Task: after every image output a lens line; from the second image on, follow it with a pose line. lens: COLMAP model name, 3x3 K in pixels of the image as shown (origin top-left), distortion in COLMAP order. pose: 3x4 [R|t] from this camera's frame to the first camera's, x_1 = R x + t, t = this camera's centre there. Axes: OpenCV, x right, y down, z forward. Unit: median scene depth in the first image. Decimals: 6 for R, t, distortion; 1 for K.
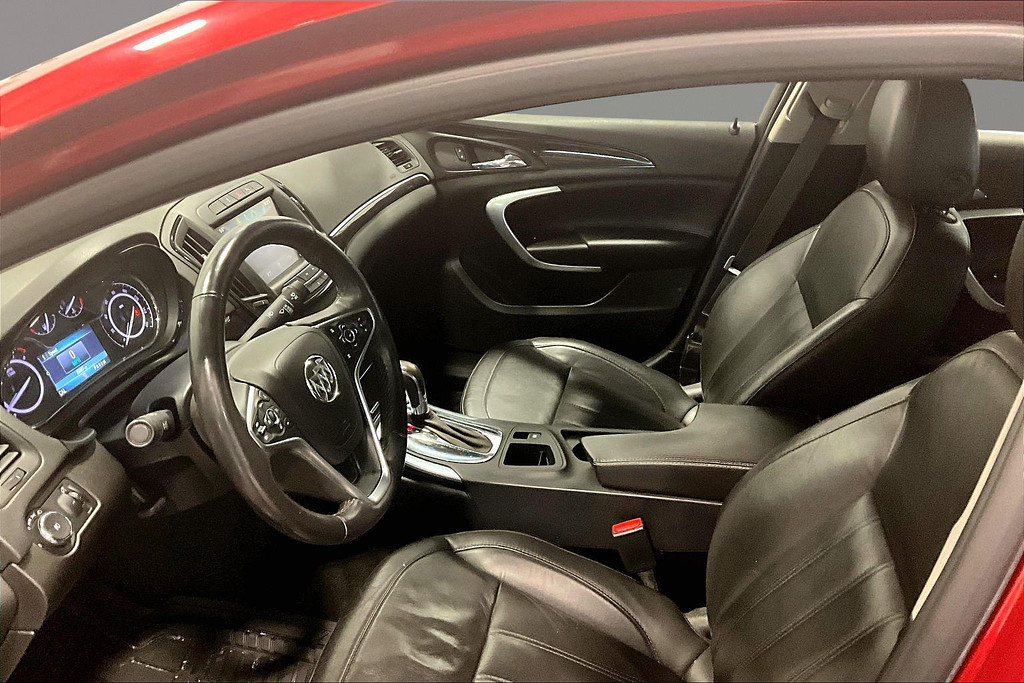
lens RADIAL K [[847.9, 0, 512.0], [0, 847.9, 341.5], [0, 0, 1]] dist [0.126532, -0.242073]
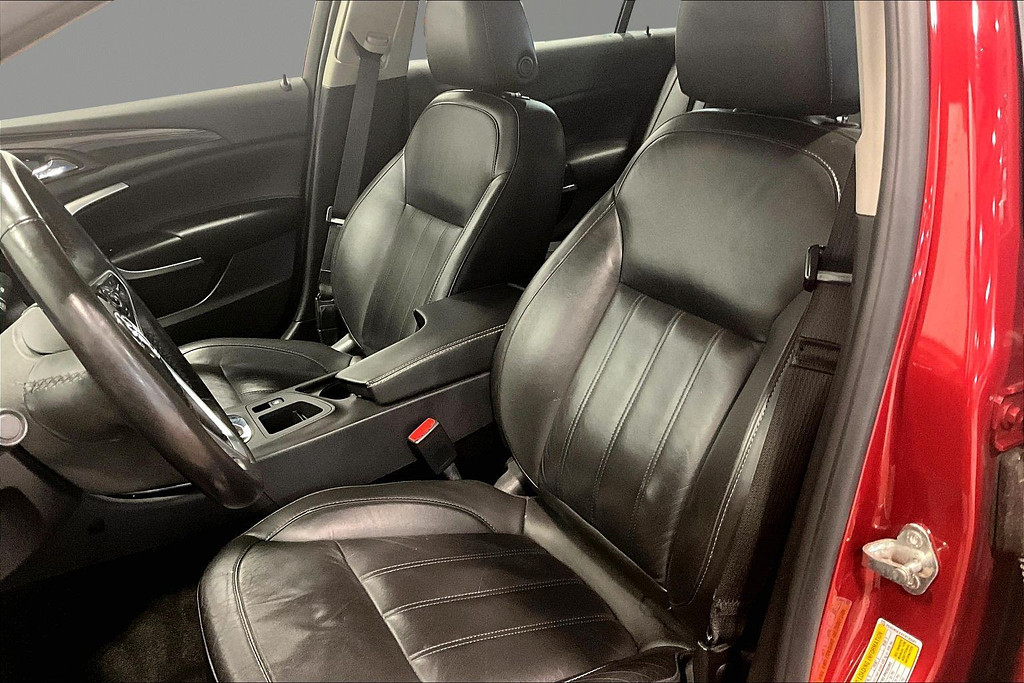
lens RADIAL K [[847.9, 0, 512.0], [0, 847.9, 341.5], [0, 0, 1]] dist [0.126532, -0.242073]
pose [[0.747921, -0.333905, 0.573691, -0.232136], [0.365584, 0.928586, 0.063851, 0.067741], [-0.554041, 0.161977, 0.816579, 0.076890]]
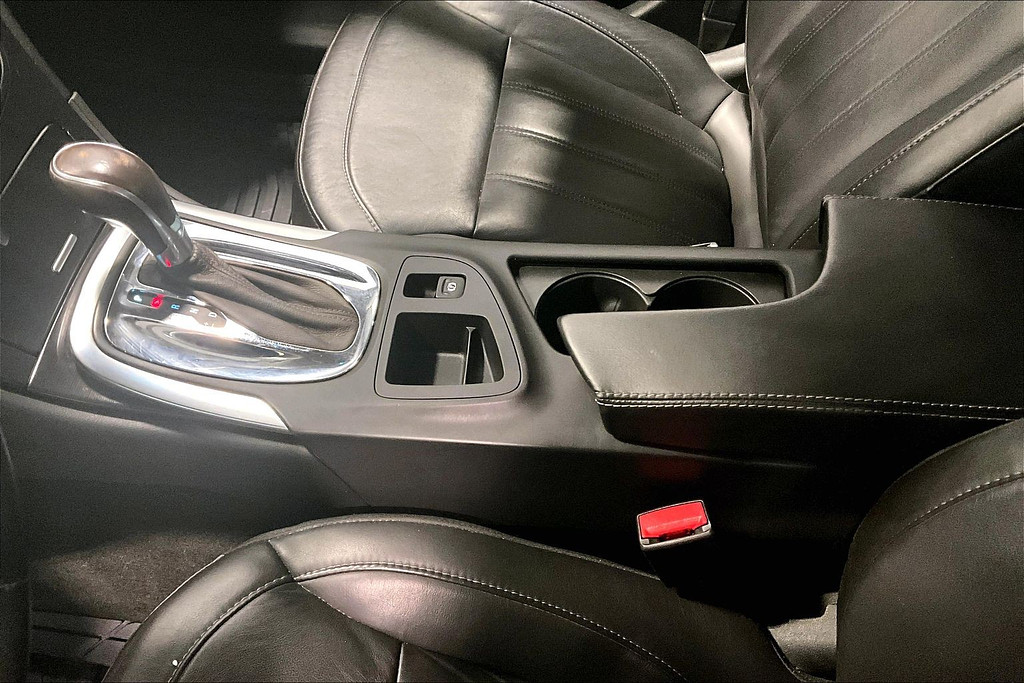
lens RADIAL K [[847.9, 0, 512.0], [0, 847.9, 341.5], [0, 0, 1]] dist [0.126532, -0.242073]
pose [[0.994108, -0.088150, 0.063071, 0.021996], [0.048456, 0.881934, 0.468875, -0.058833], [-0.096956, -0.463057, 0.881010, 0.466392]]
